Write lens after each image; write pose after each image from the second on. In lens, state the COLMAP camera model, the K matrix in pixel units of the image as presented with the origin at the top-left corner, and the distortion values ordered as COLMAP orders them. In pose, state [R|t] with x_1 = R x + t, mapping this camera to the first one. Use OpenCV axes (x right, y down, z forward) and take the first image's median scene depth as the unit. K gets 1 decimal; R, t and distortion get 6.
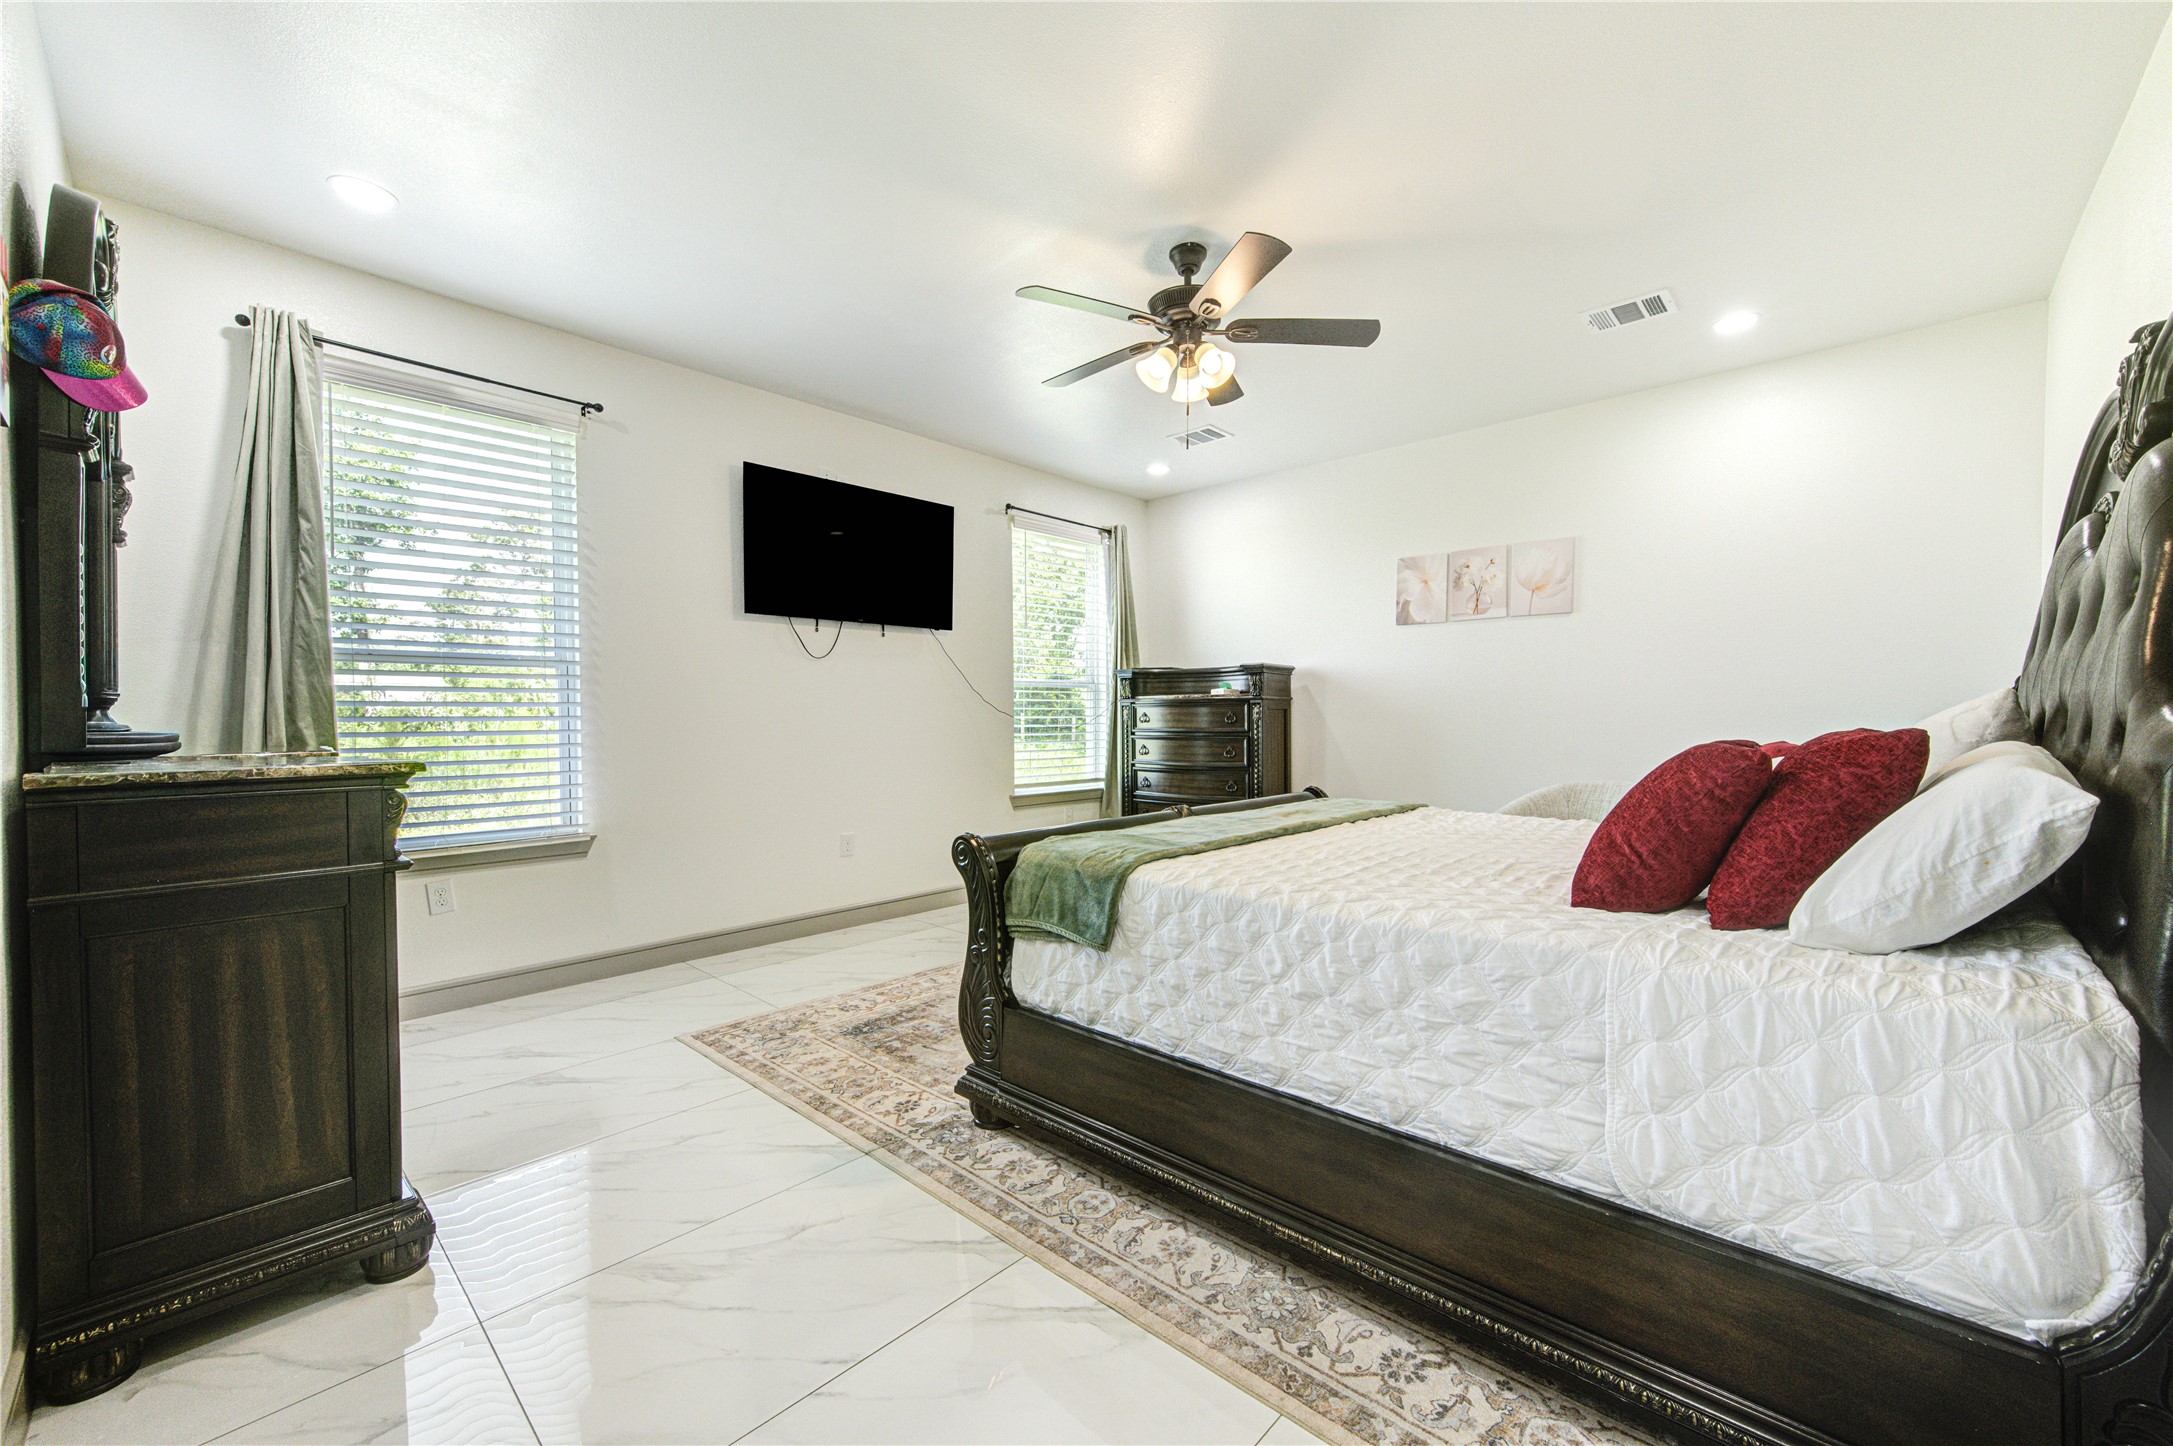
lens RADIAL K [[845.9, 0, 1092.8], [0, 845.9, 732.0], [0, 0, 1]] dist [0.002196, 0.000077]
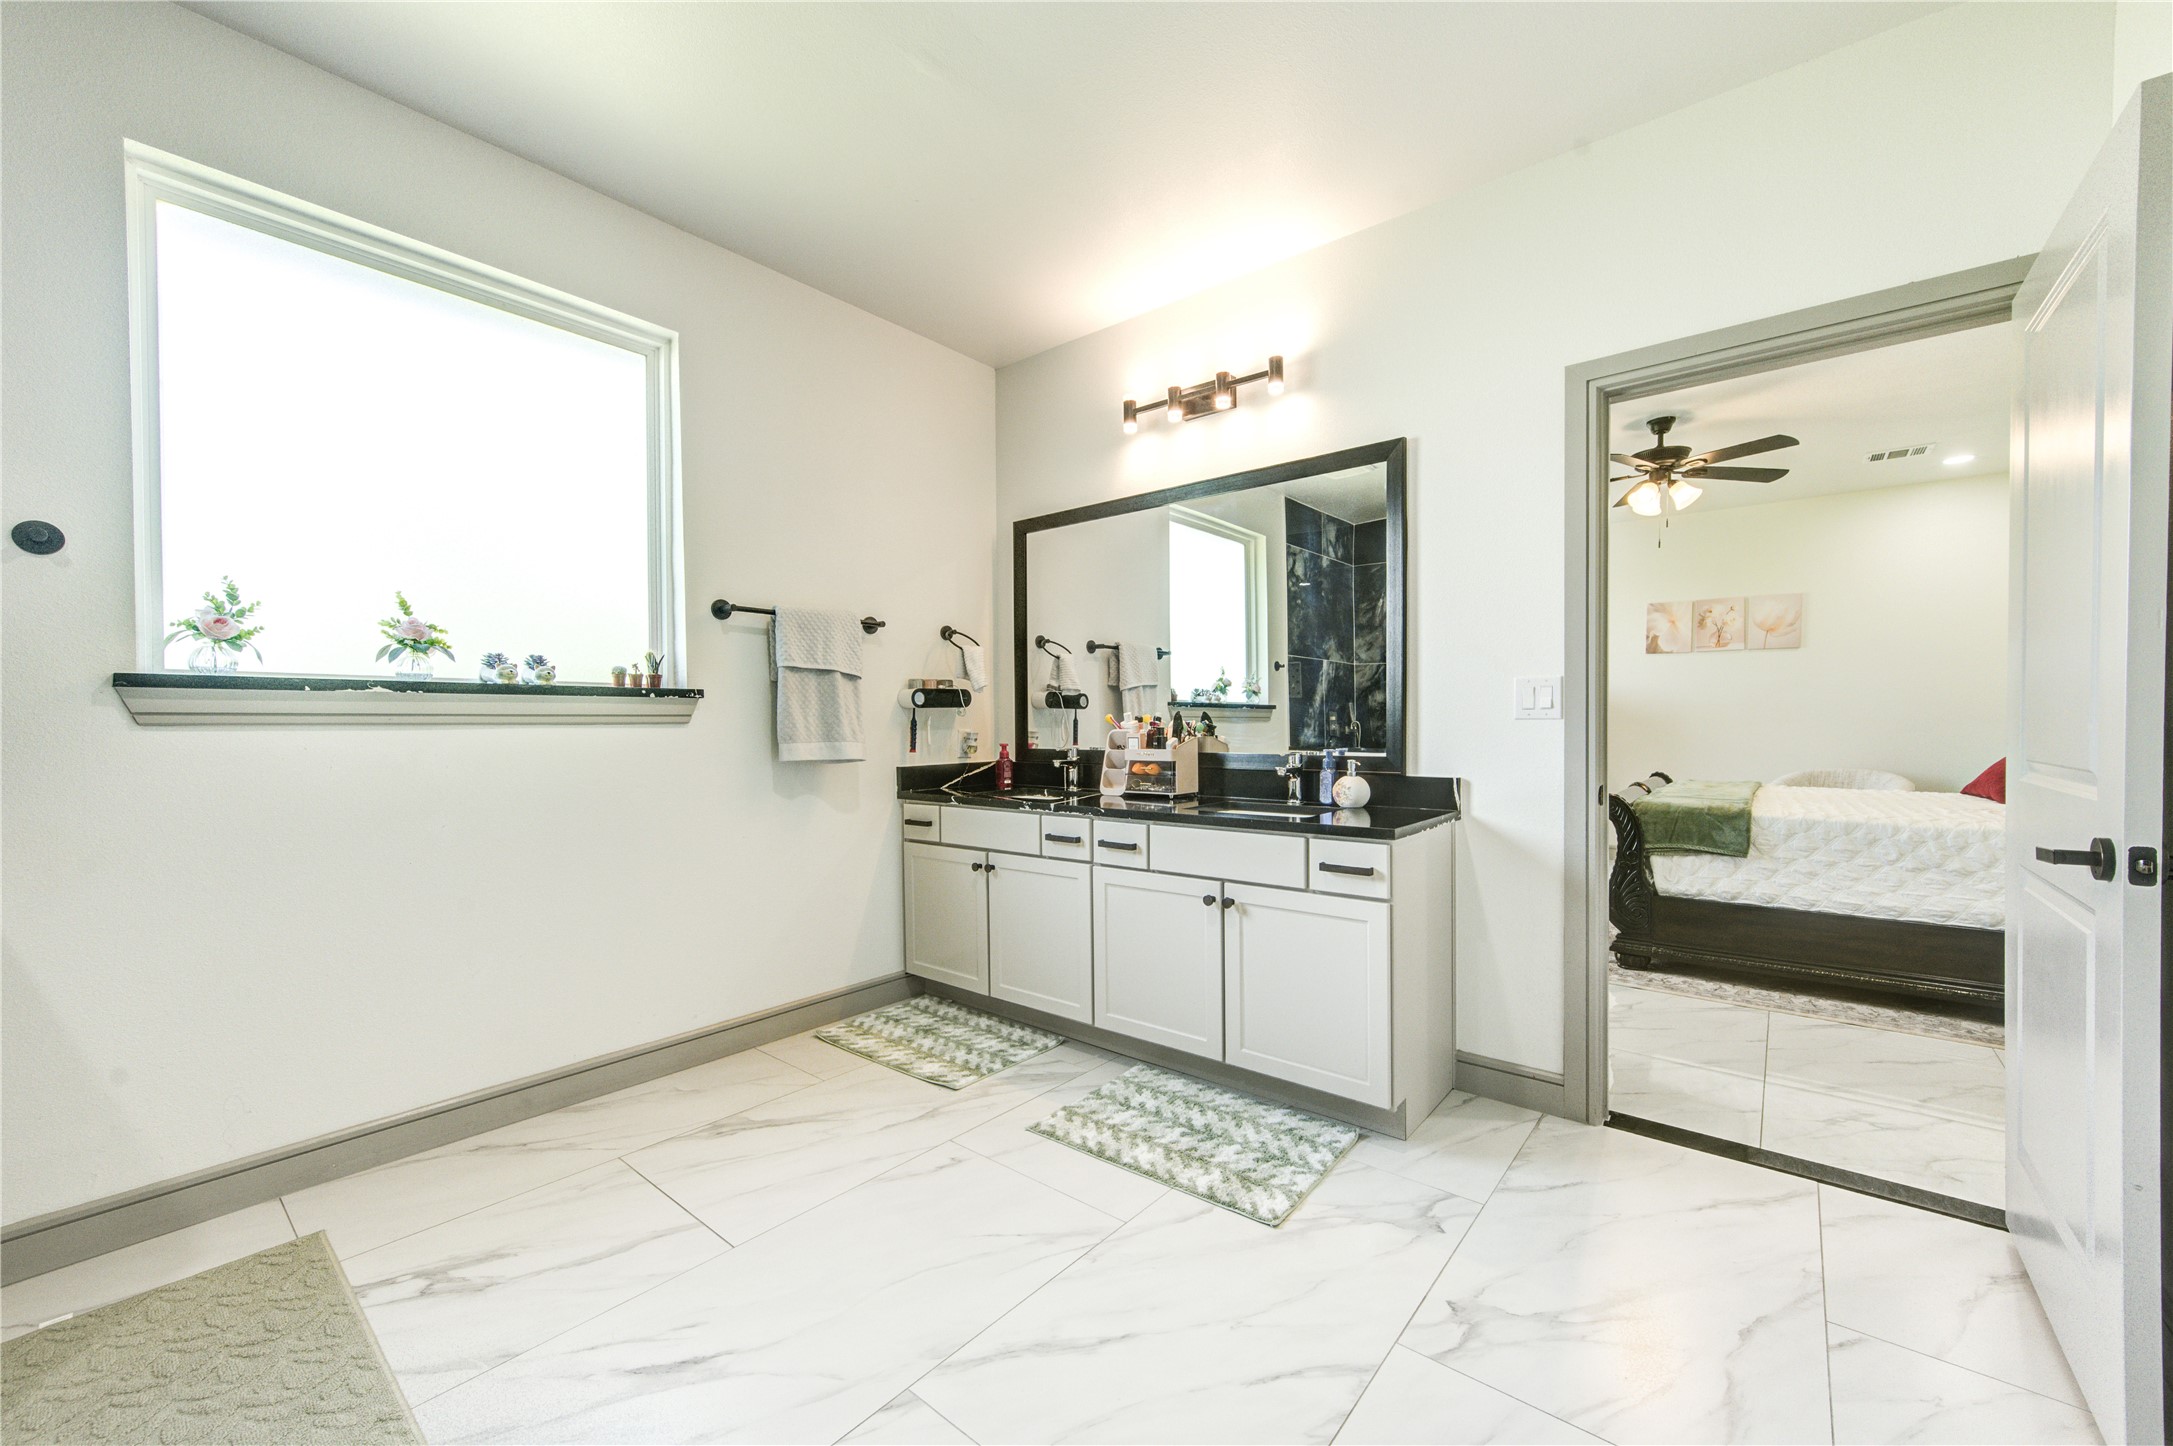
lens RADIAL K [[845.9, 0, 1092.8], [0, 845.9, 732.0], [0, 0, 1]] dist [0.002196, 0.000077]
pose [[0.998194, -0.001001, 0.060065, -1.244467], [0.001376, 0.999980, -0.006205, 0.007951], [-0.060058, 0.006276, 0.998175, -0.579492]]
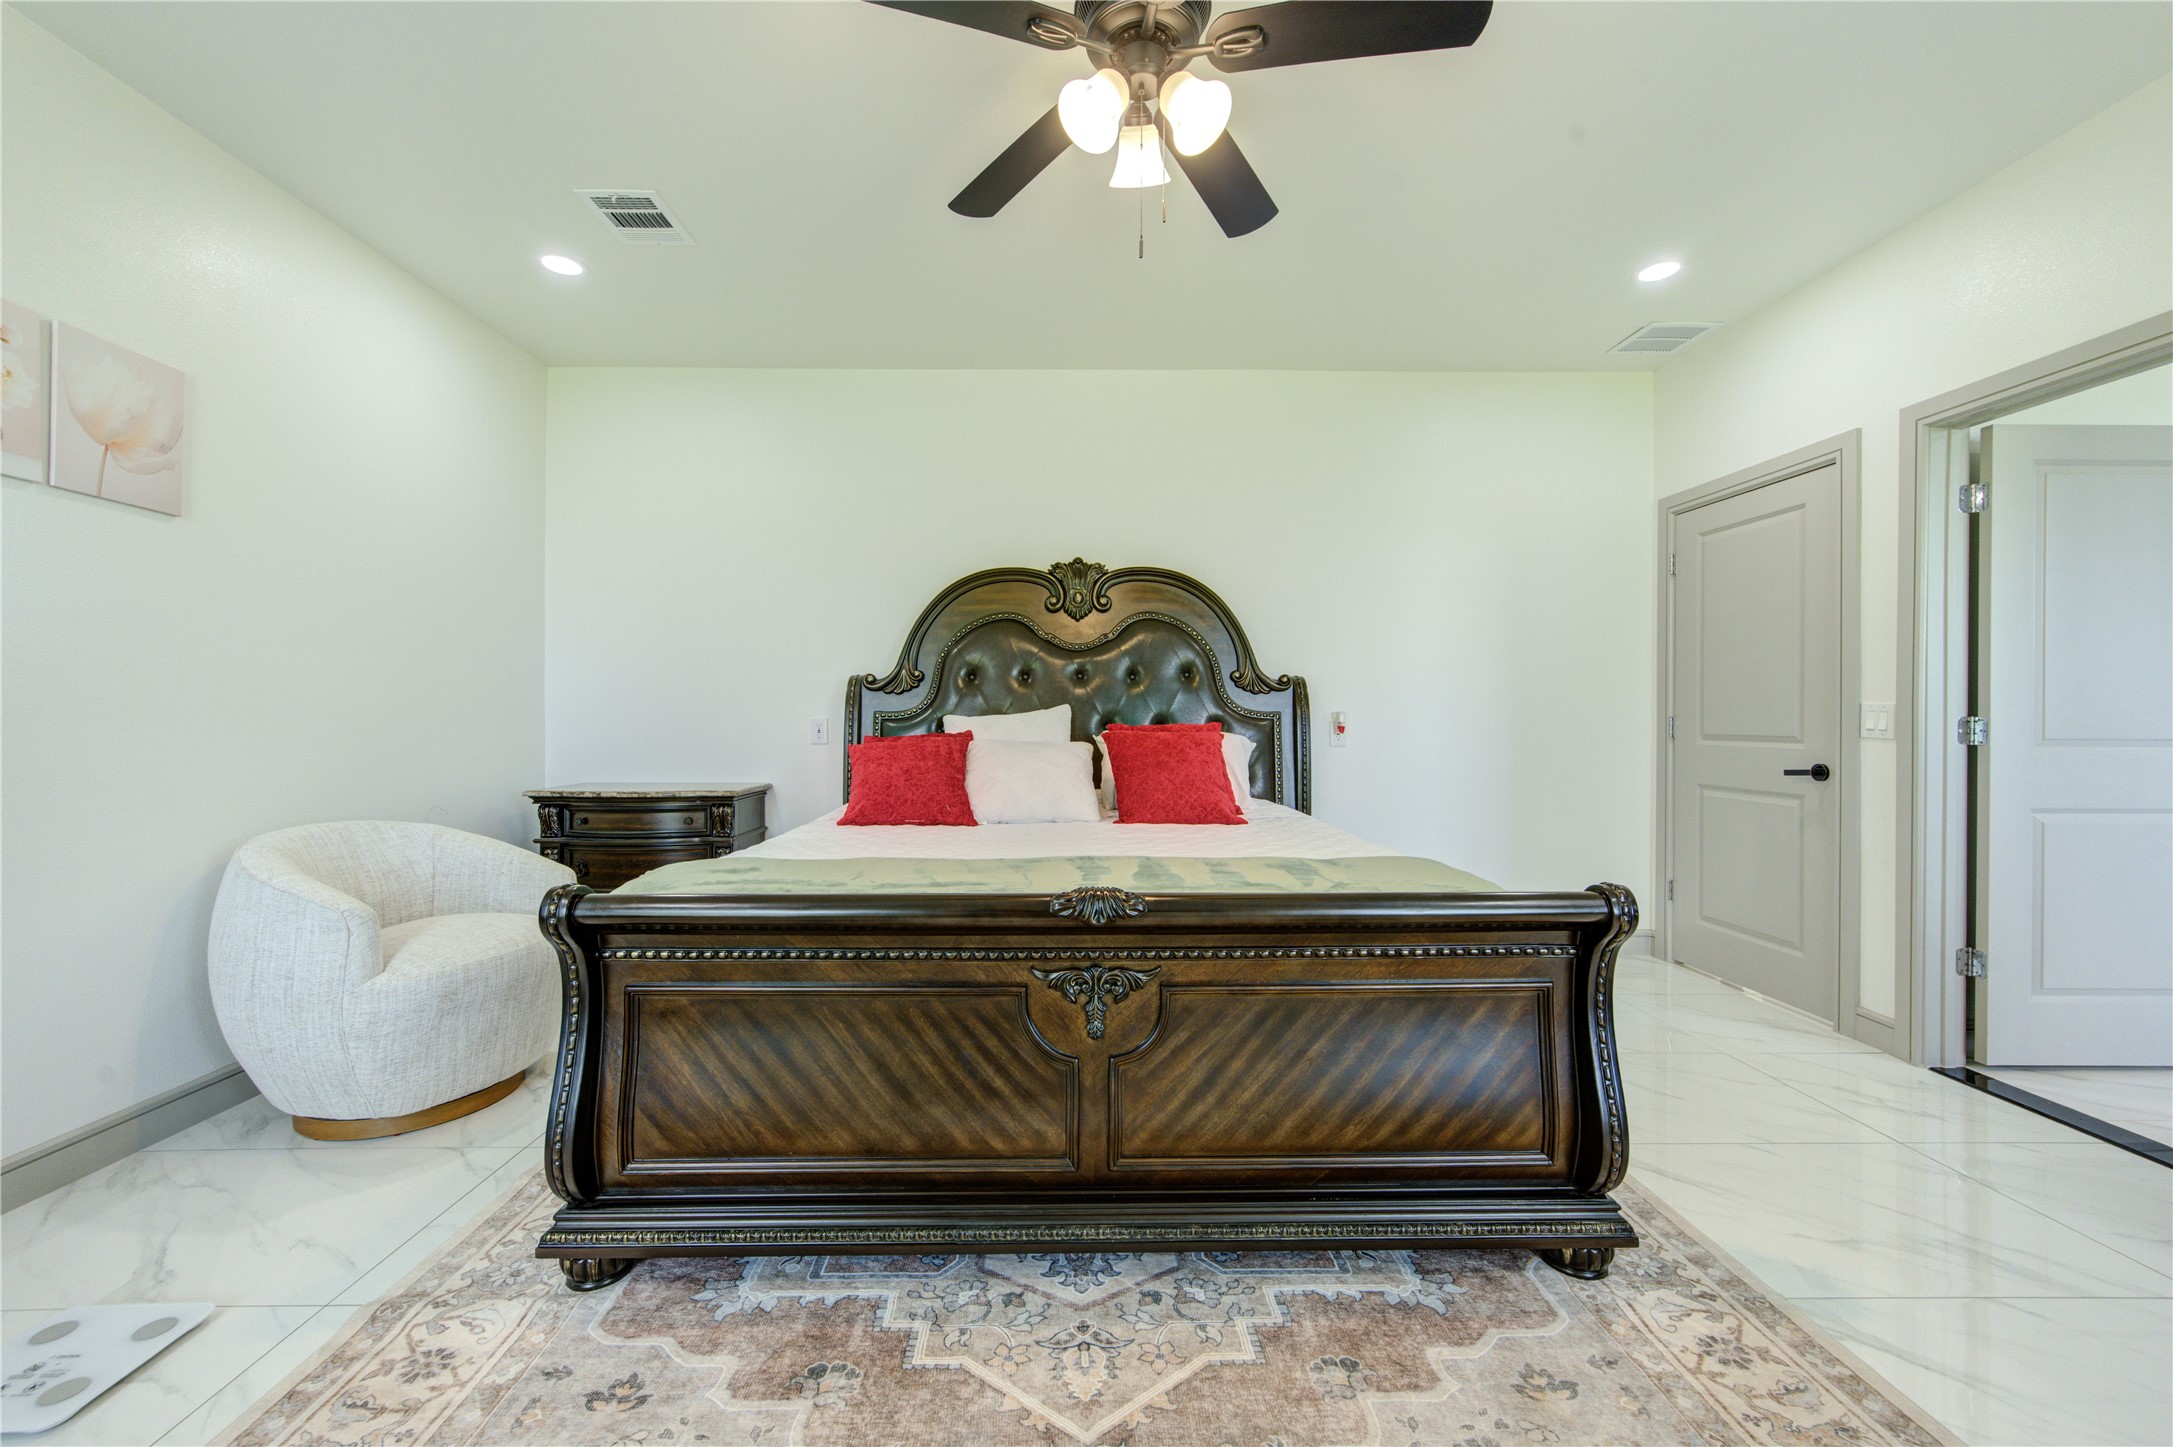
lens RADIAL K [[845.9, 0, 1092.8], [0, 845.9, 732.5], [0, 0, 1]] dist [0.002196, 0.000077]
pose [[-0.690981, 0.002722, 0.722868, -0.354721], [0.016196, 0.999800, 0.011716, -0.013115], [-0.722692, 0.019803, -0.690887, 1.776497]]
